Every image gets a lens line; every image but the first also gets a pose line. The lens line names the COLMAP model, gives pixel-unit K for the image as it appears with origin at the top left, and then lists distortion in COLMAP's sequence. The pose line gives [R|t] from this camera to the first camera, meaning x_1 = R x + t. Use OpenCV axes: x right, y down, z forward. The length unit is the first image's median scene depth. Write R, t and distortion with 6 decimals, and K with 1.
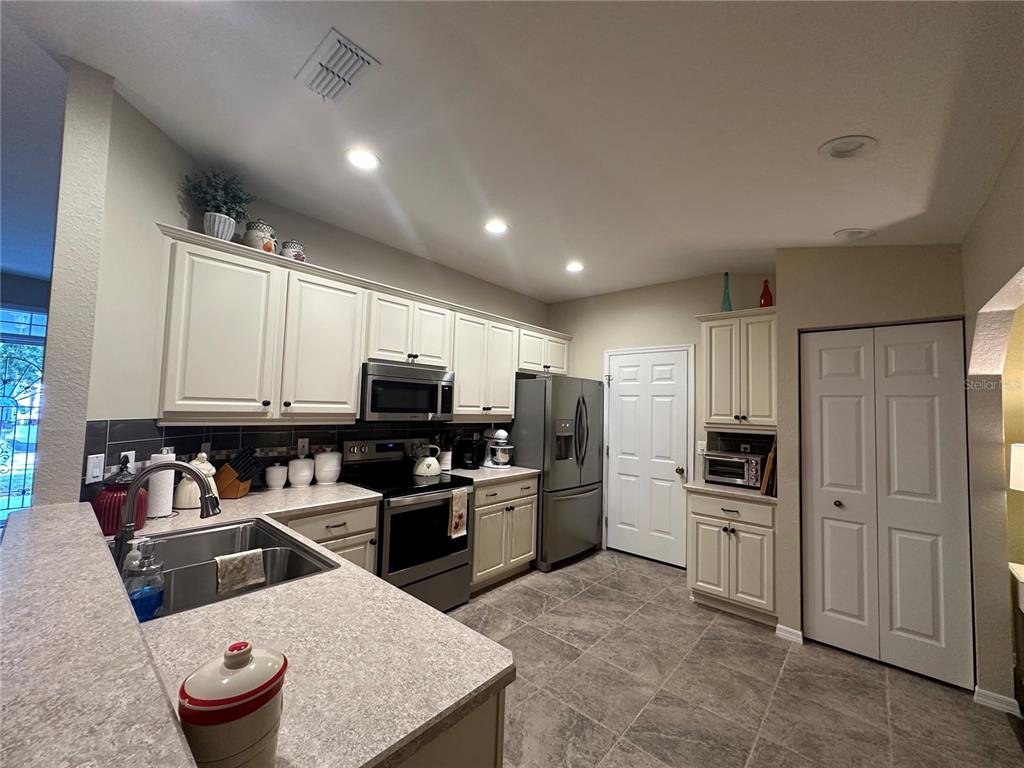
lens RADIAL K [[409.5, 0, 511.3], [0, 409.5, 385.3], [0, 0, 1]] dist [-0.004749, 0.000514]
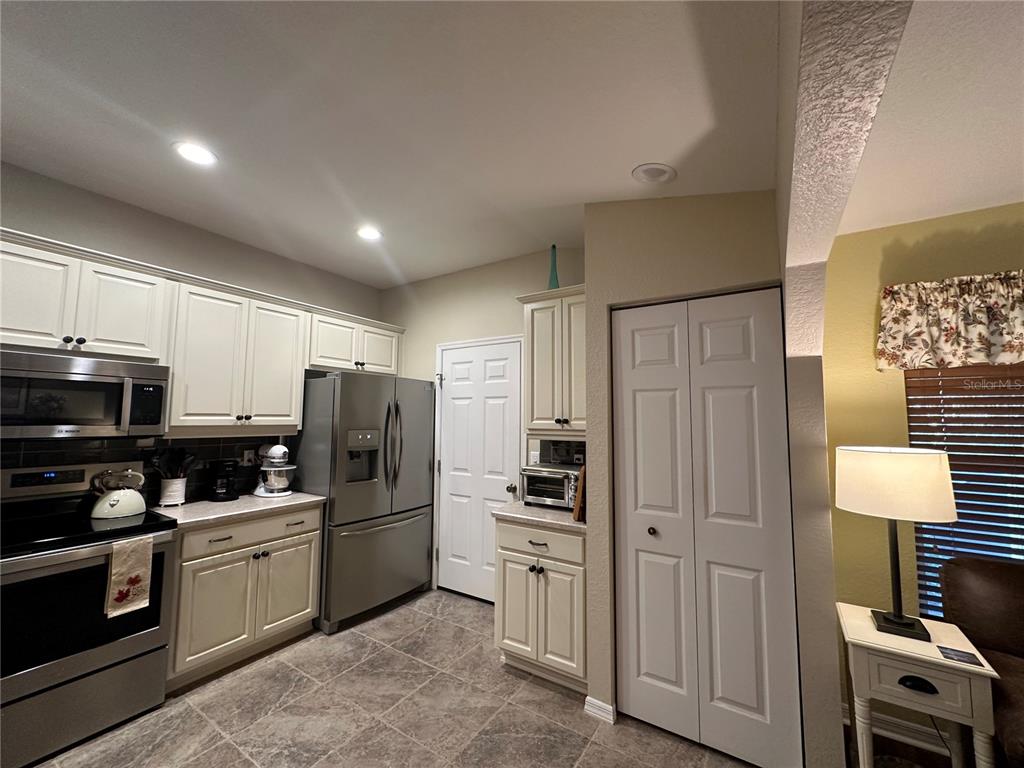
lens RADIAL K [[409.5, 0, 513.2], [0, 409.5, 384.7], [0, 0, 1]] dist [-0.004749, 0.000514]
pose [[0.988402, -0.009777, 0.151548, 0.377694], [0.013725, 0.999593, -0.025028, 0.028604], [-0.151241, 0.026818, 0.988133, 0.243829]]
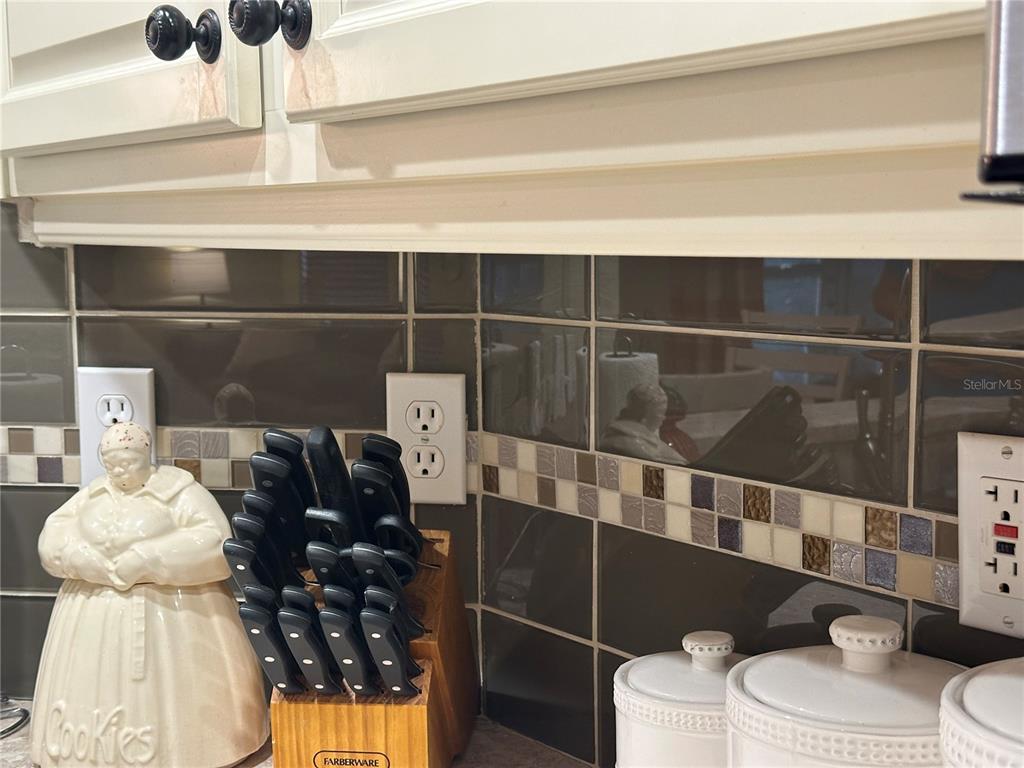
lens RADIAL K [[1444.5, 0, 514.0], [0, 1444.5, 384.4], [0, 0, 1]] dist [0.044259, 0.000000]
pose [[-0.207418, 0.074748, -0.975392, -0.204958], [0.052175, 0.996503, 0.065271, 0.096780], [0.976860, -0.037353, -0.210593, 0.989020]]
